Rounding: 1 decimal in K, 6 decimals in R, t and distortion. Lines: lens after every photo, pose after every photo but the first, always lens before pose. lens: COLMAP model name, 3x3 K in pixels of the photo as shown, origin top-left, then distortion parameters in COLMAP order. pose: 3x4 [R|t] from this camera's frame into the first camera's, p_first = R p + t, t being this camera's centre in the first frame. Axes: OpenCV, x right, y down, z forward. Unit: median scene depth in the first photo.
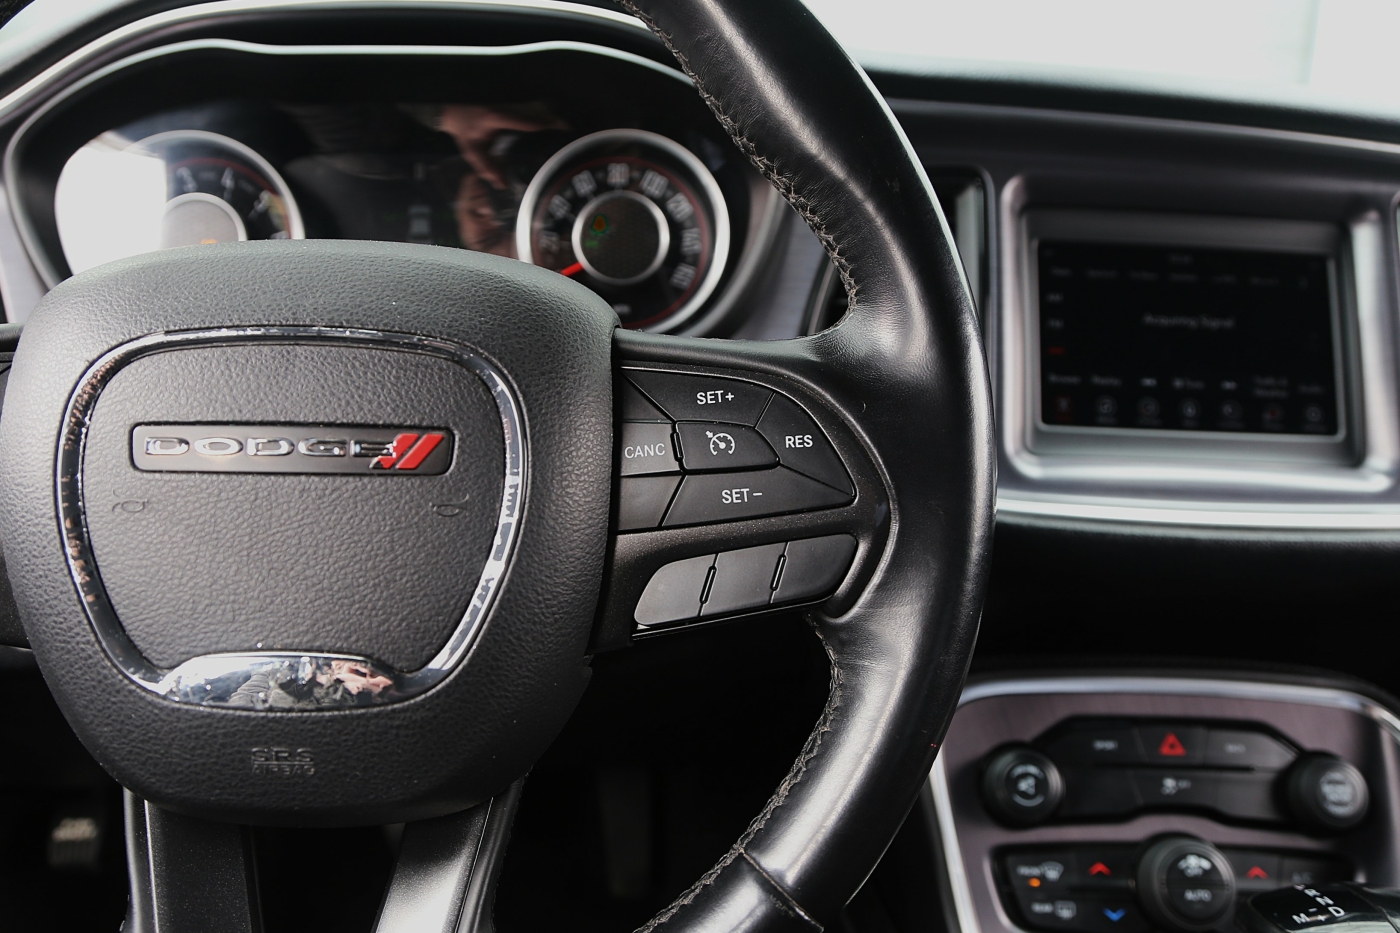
lens RADIAL K [[1062.6, 0, 657.2], [0, 1062.6, 428.4], [0, 0, 1]] dist [-0.091398, 0.010259]
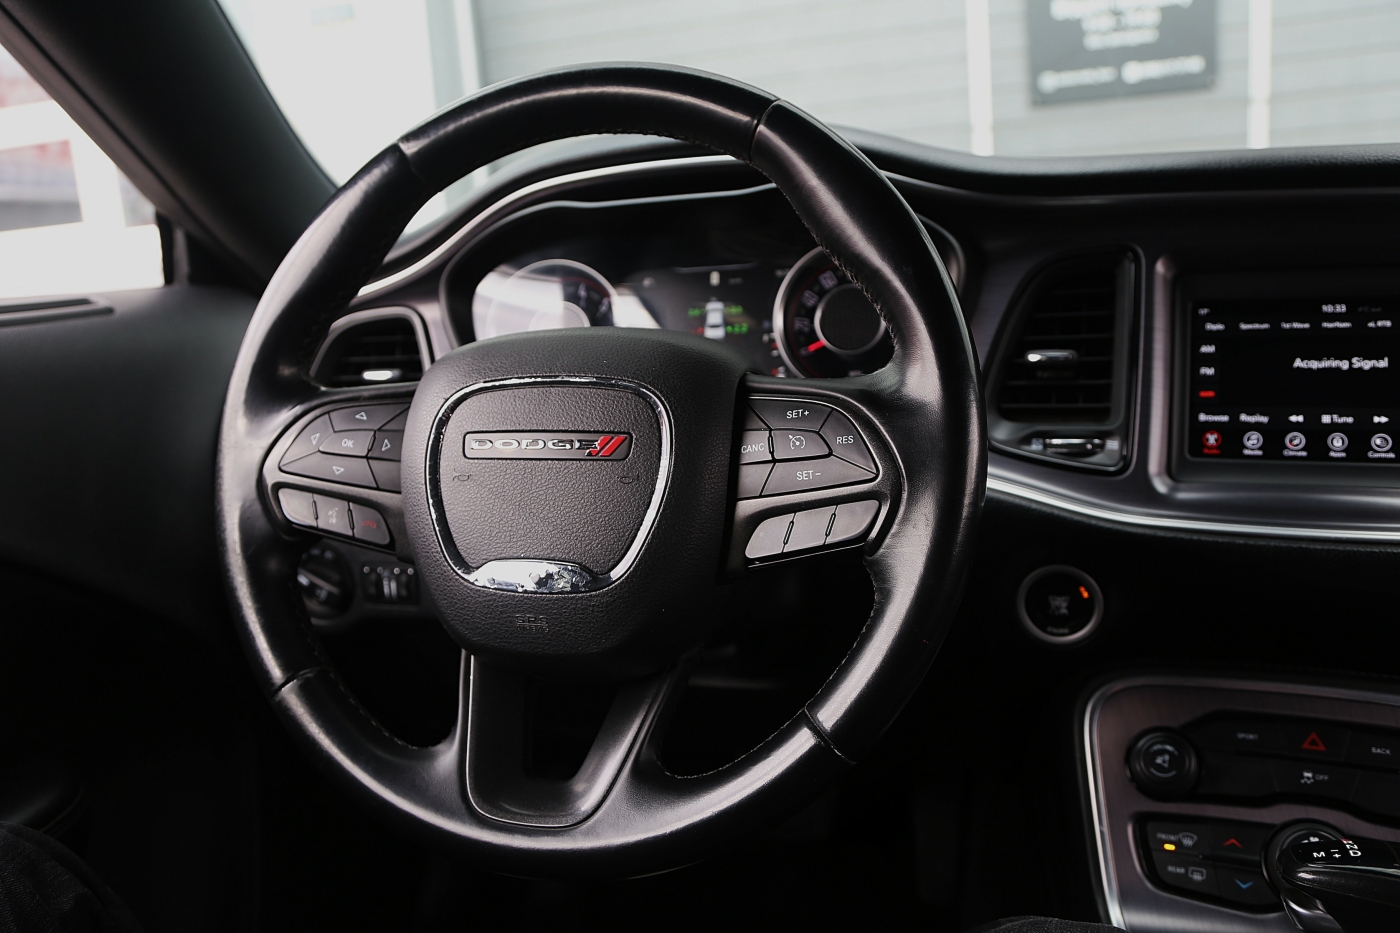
lens RADIAL K [[1072.2, 0, 700.0], [0, 1072.2, 466.5], [0, 0, 1]] dist [-0.063219, 0.007972]
pose [[0.927226, -0.007273, -0.374431, 0.549479], [-0.014466, 0.998370, -0.055214, 0.147177], [0.374223, 0.056612, 0.925609, -0.541345]]
